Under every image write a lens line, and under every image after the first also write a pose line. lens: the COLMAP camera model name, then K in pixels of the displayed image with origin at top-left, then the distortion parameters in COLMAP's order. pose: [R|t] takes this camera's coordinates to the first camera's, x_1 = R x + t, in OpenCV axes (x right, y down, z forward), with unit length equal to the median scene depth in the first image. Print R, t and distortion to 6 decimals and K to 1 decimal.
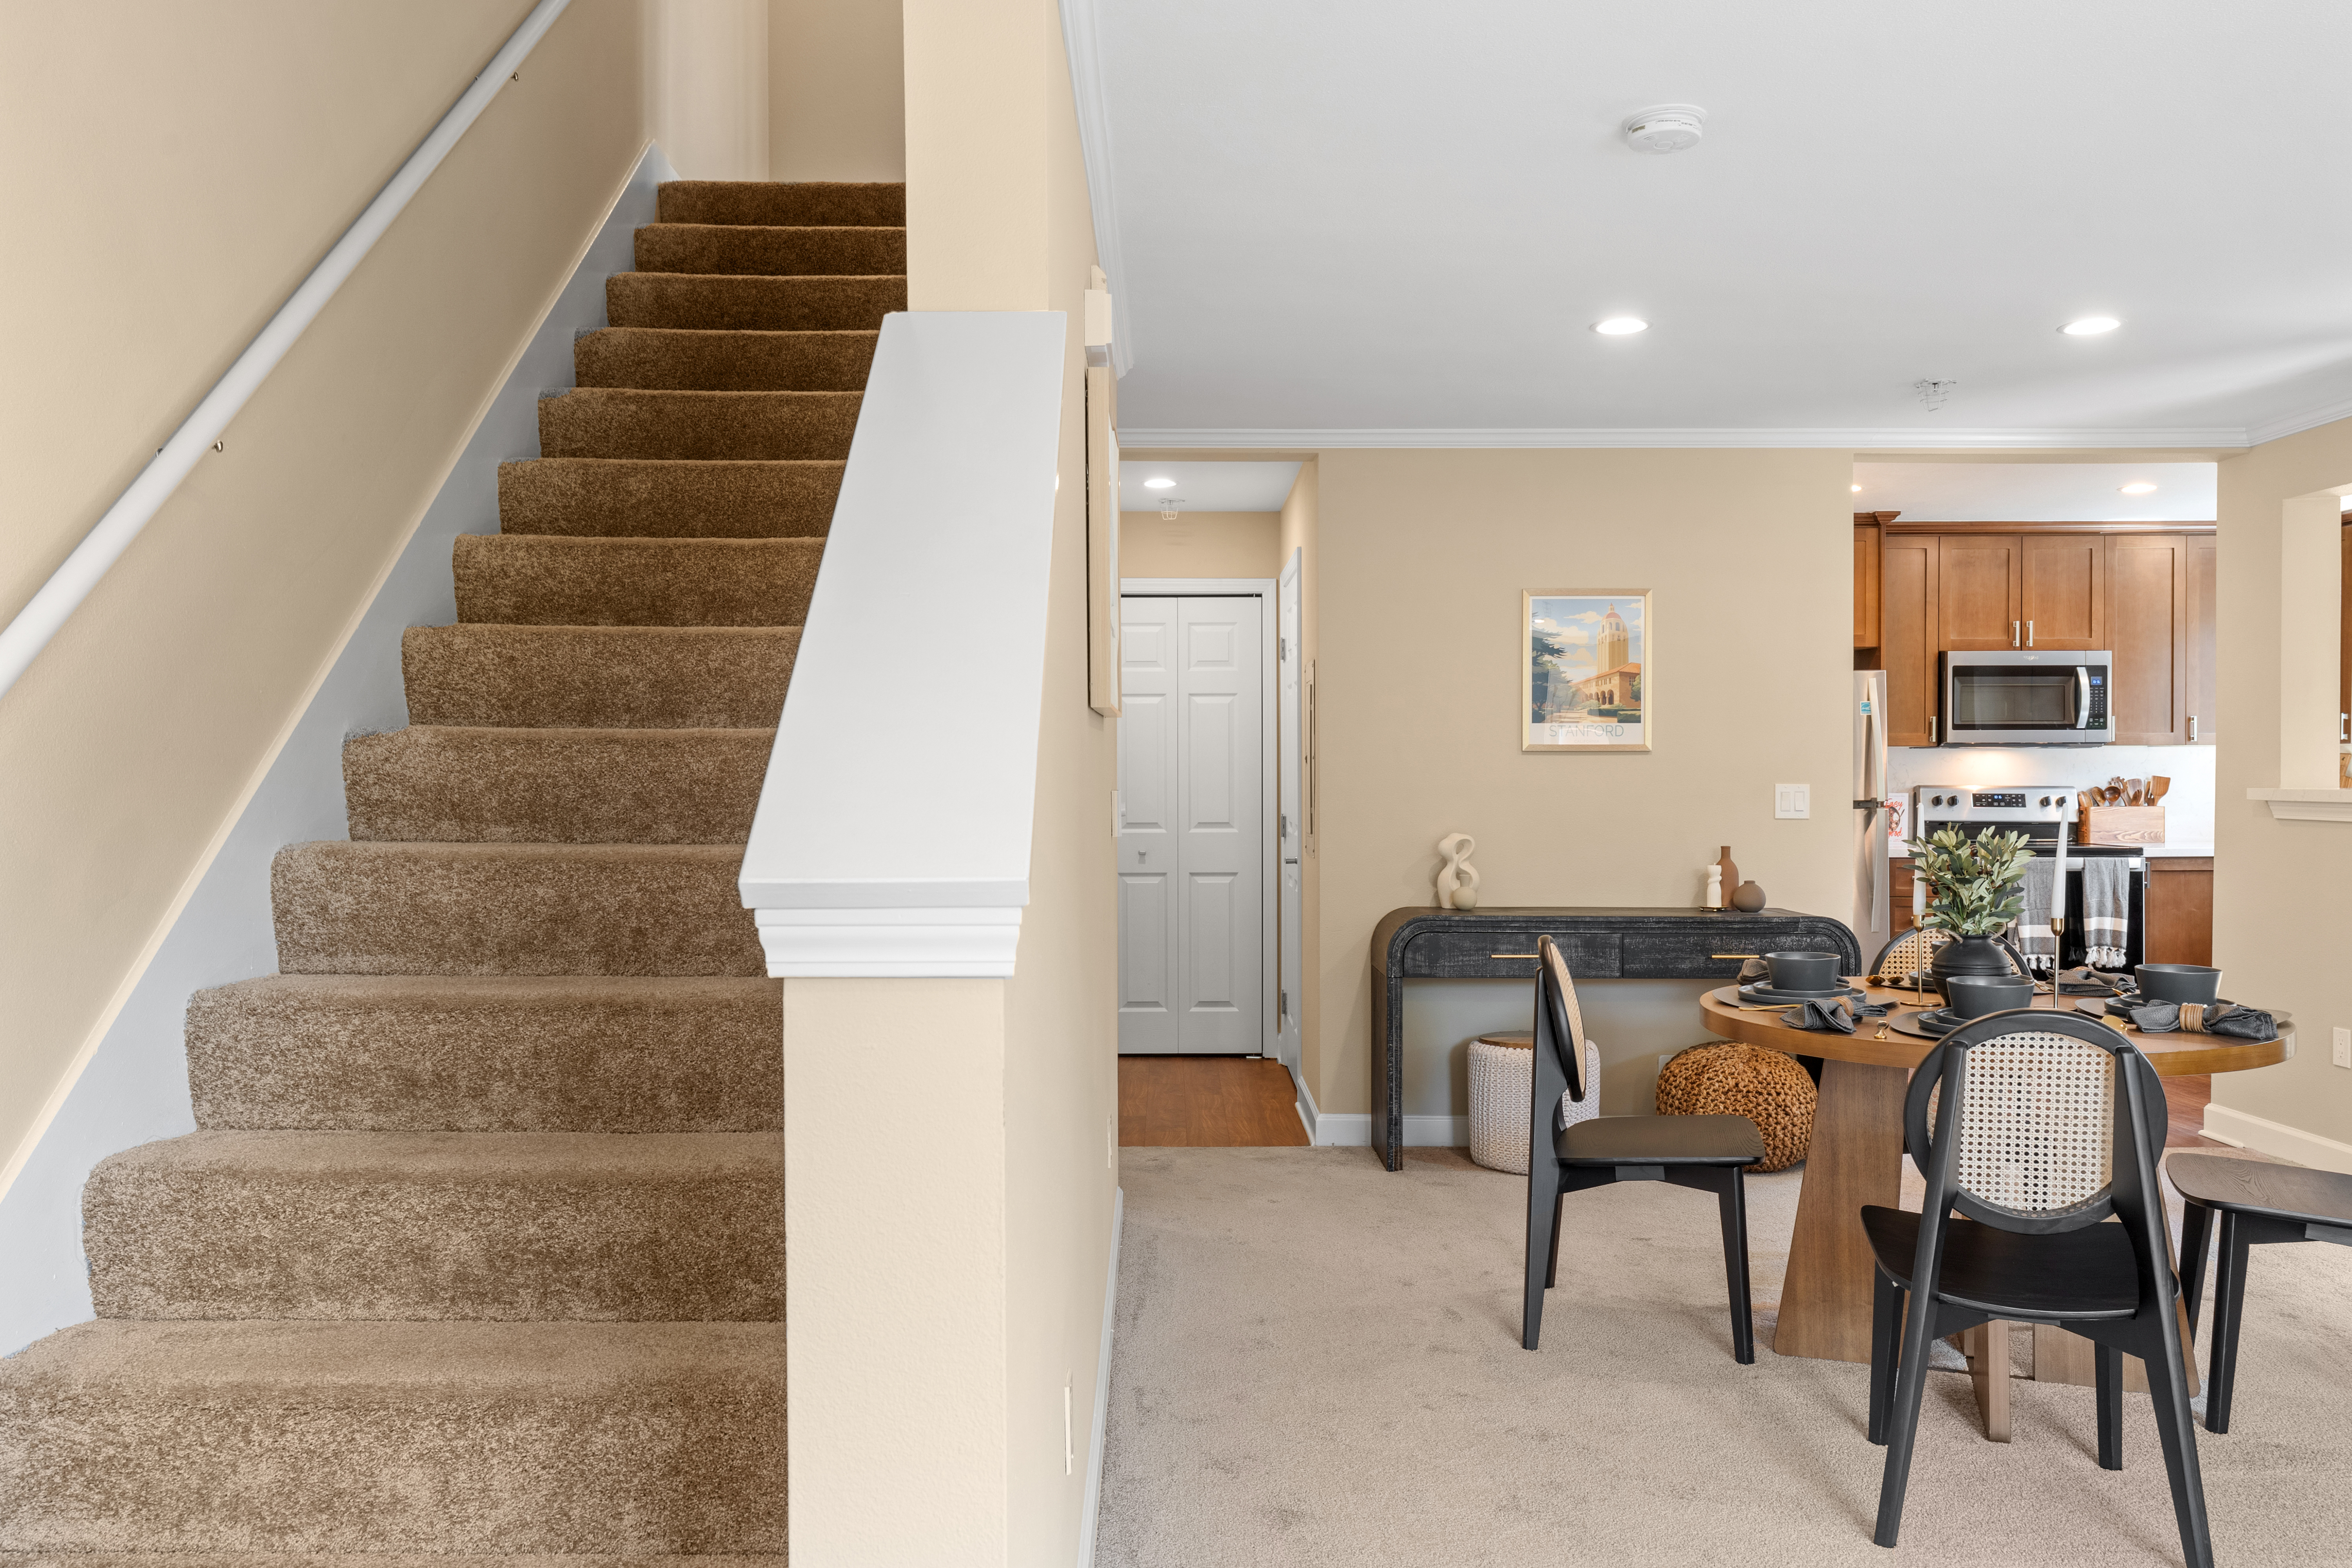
lens RADIAL K [[1711.3, 0, 1231.3], [0, 1711.3, 790.9], [0, 0, 1]] dist [0.002697, 0.002488]
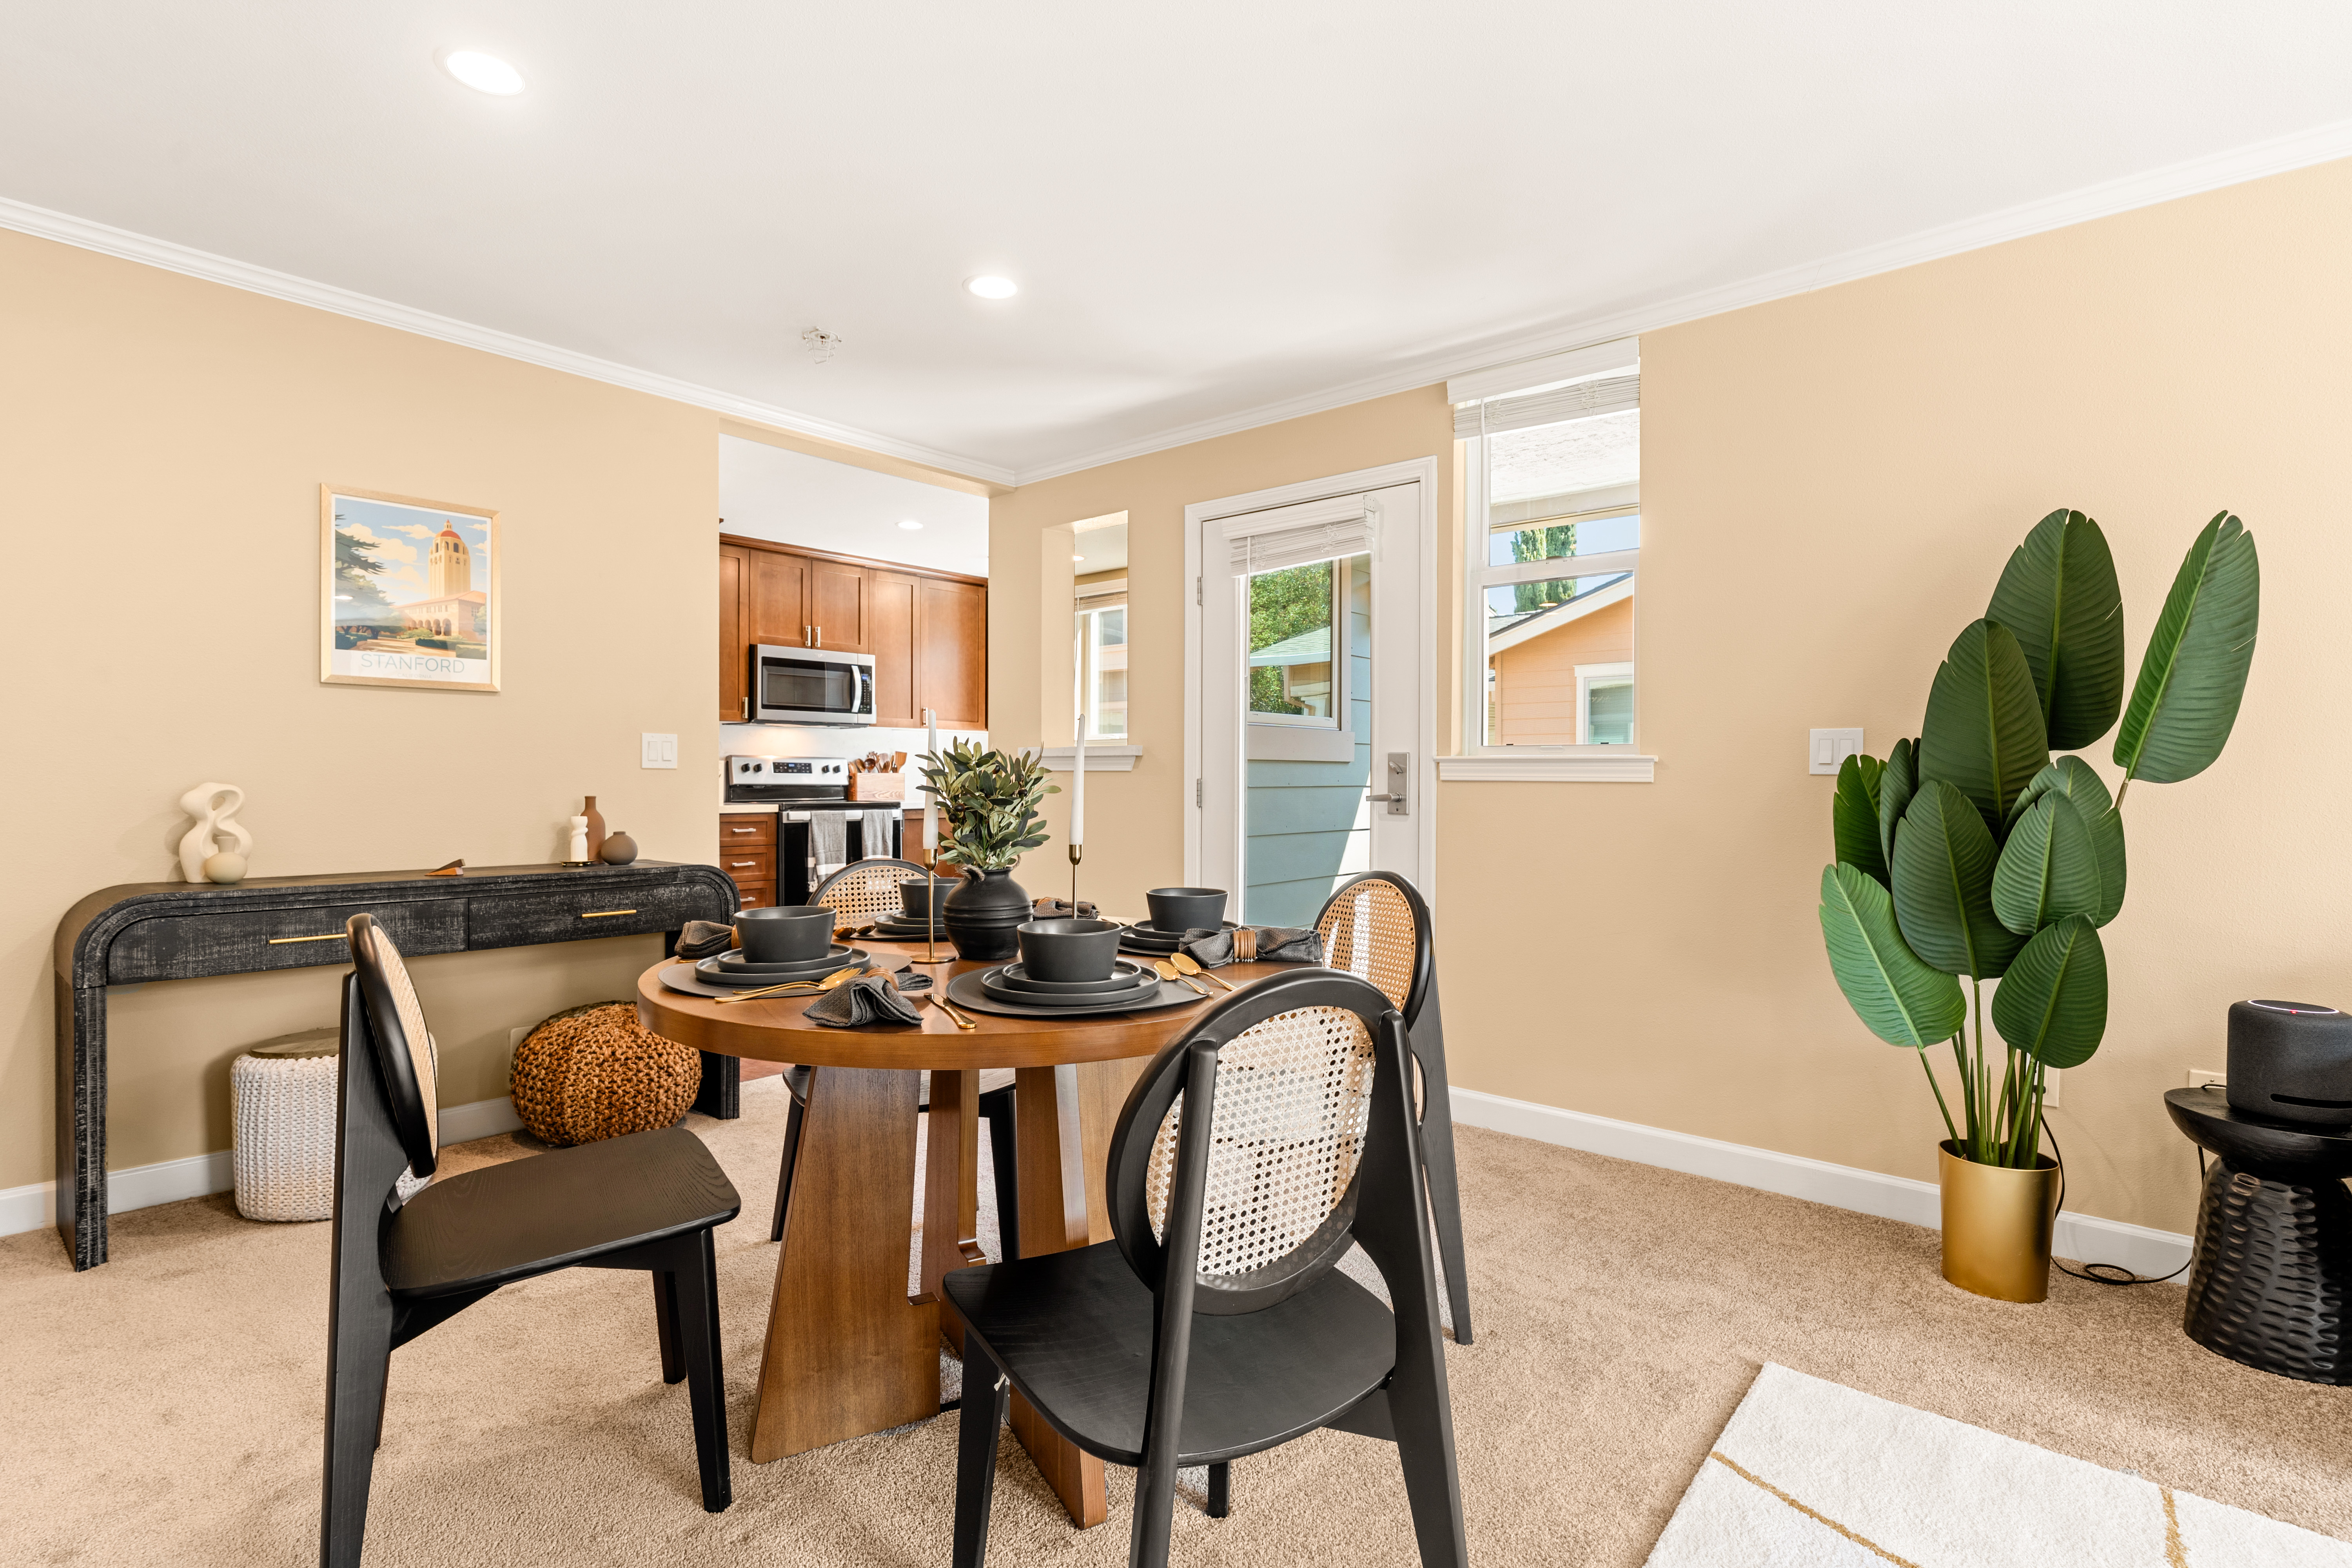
lens RADIAL K [[1094.4, 0, 1176.0], [0, 1094.4, 784.0], [0, 0, 1]] dist [-0.002366, 0.000052]
pose [[0.675535, -0.002068, 0.737325, 0.060416], [0.002593, 0.999997, 0.000429, 0.025163], [-0.737323, 0.001622, 0.675538, 0.342788]]
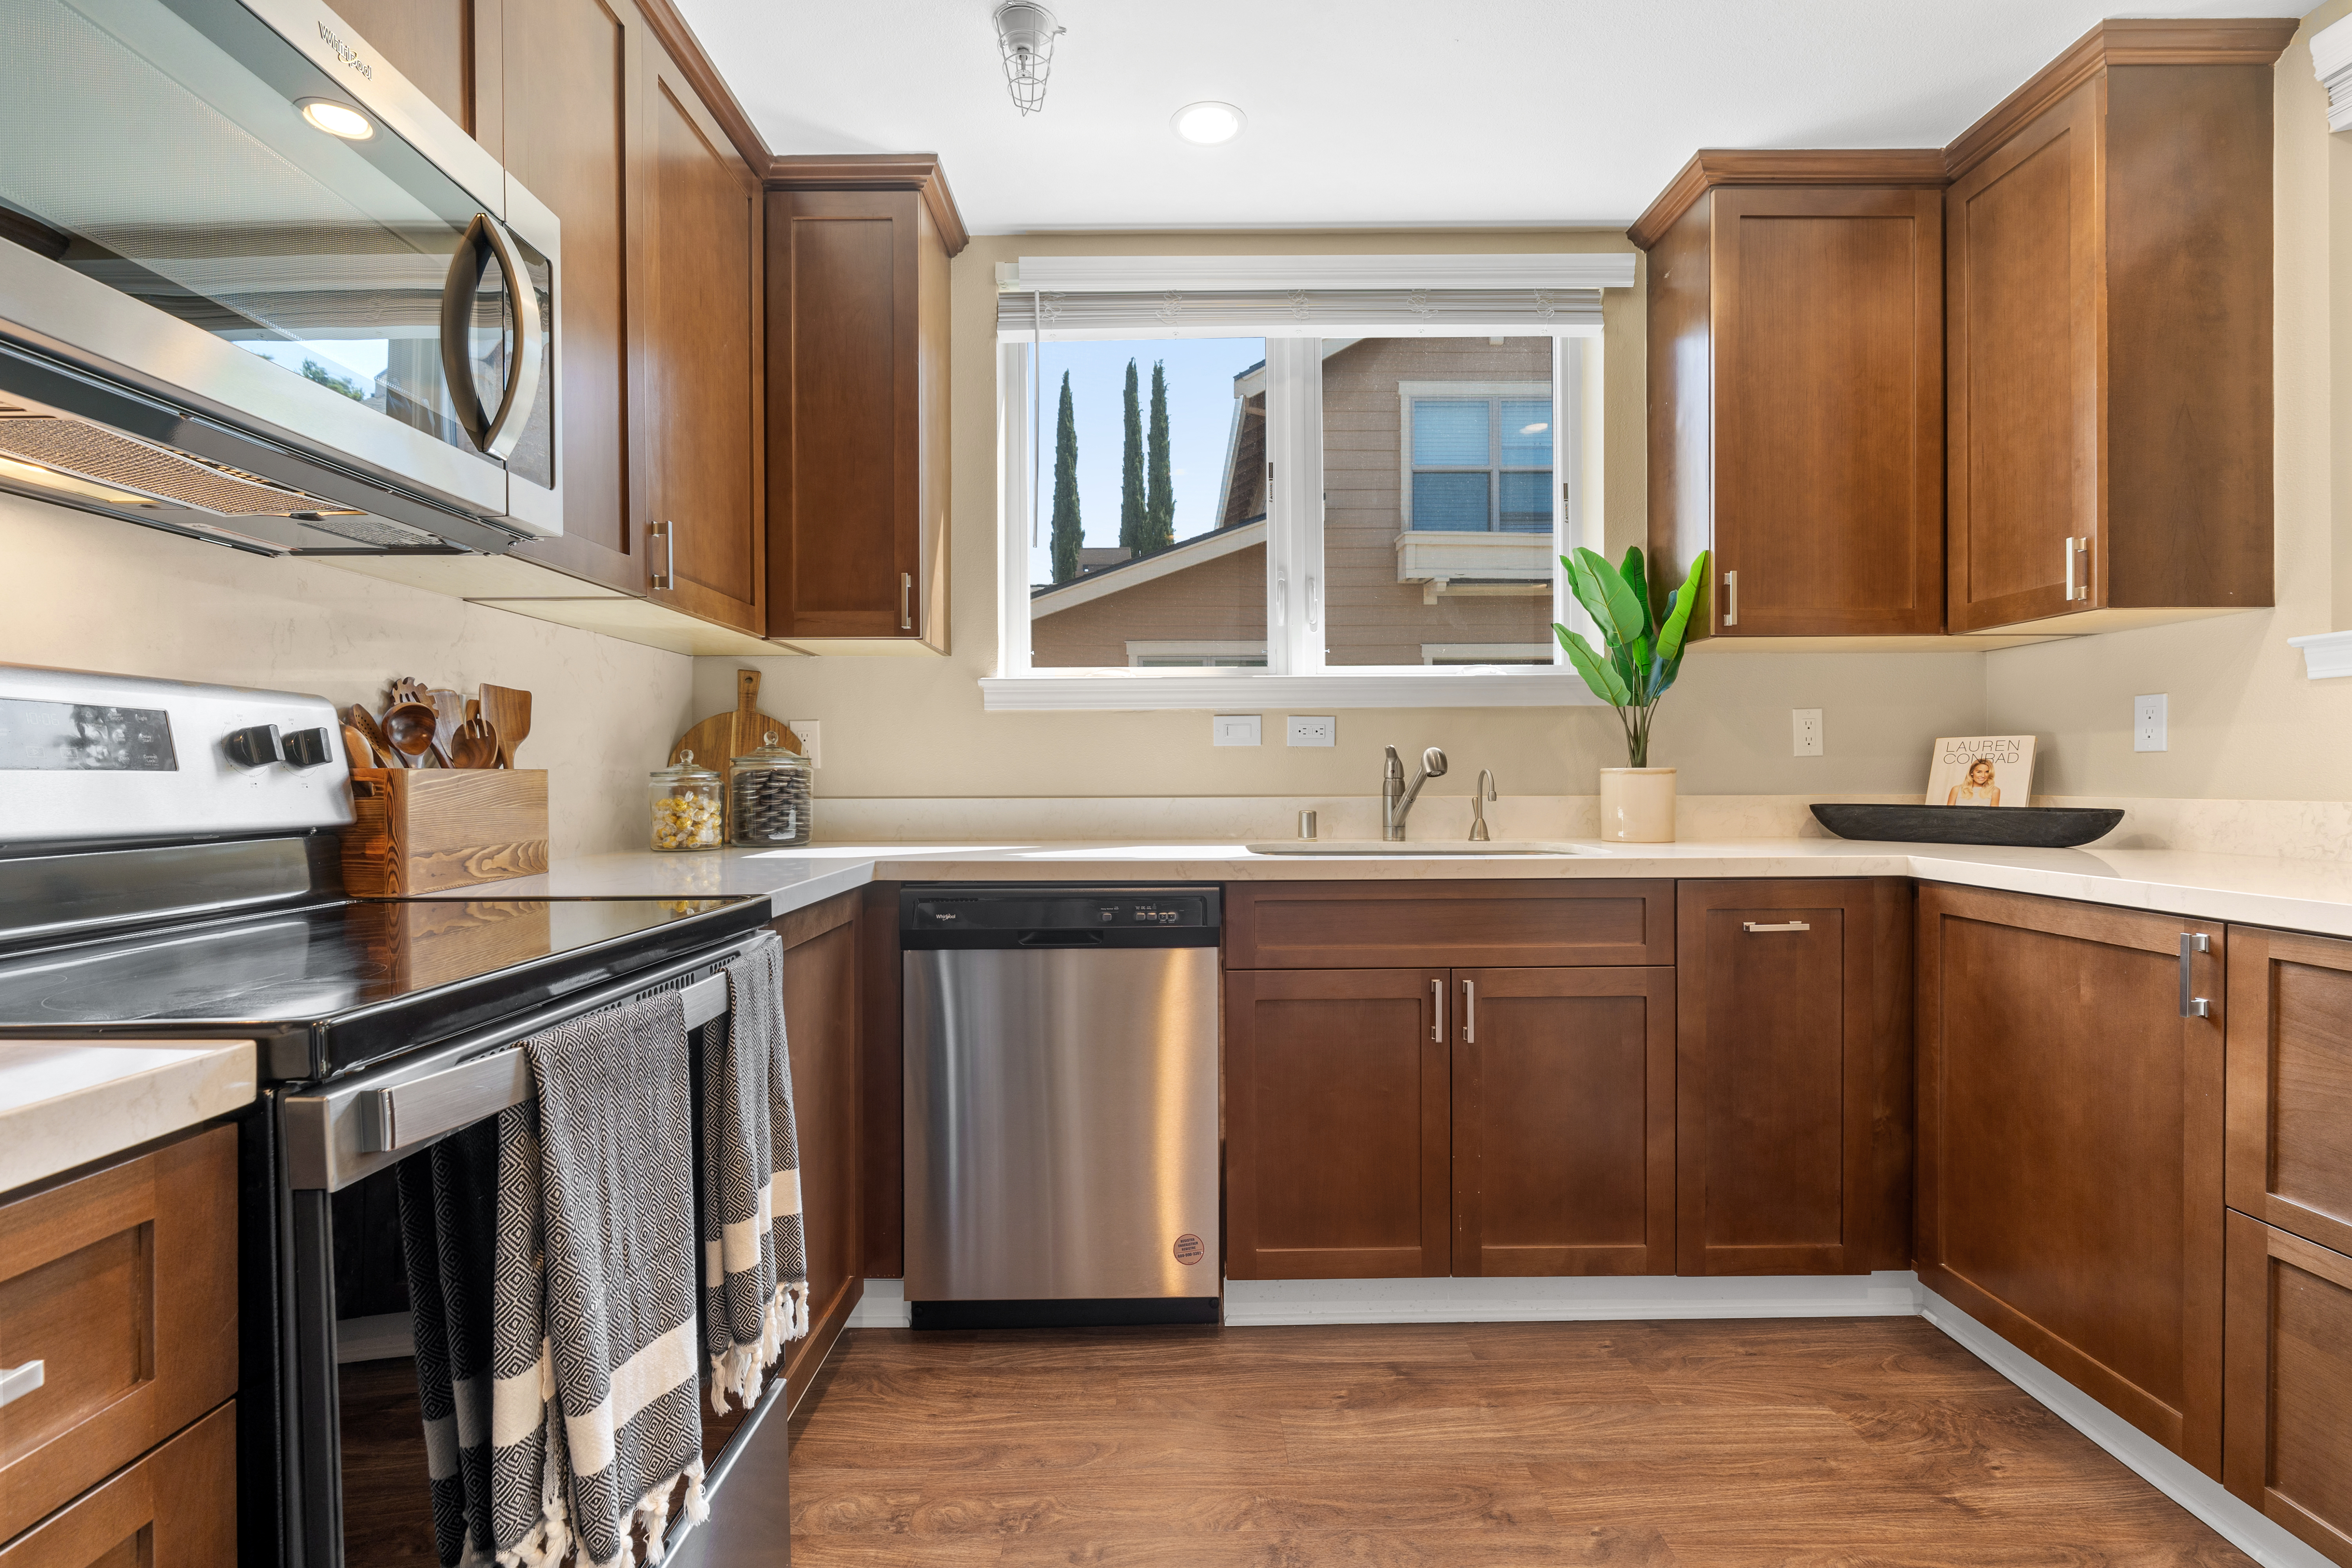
lens RADIAL K [[1091.1, 0, 1176.0], [0, 1091.1, 784.0], [0, 0, 1]] dist [-0.010160, 0.000148]
pose [[0.032607, -0.005750, 0.999452, 0.454356], [0.016121, 0.999856, 0.005227, 0.018198], [-0.999338, 0.015942, 0.032695, 1.210786]]
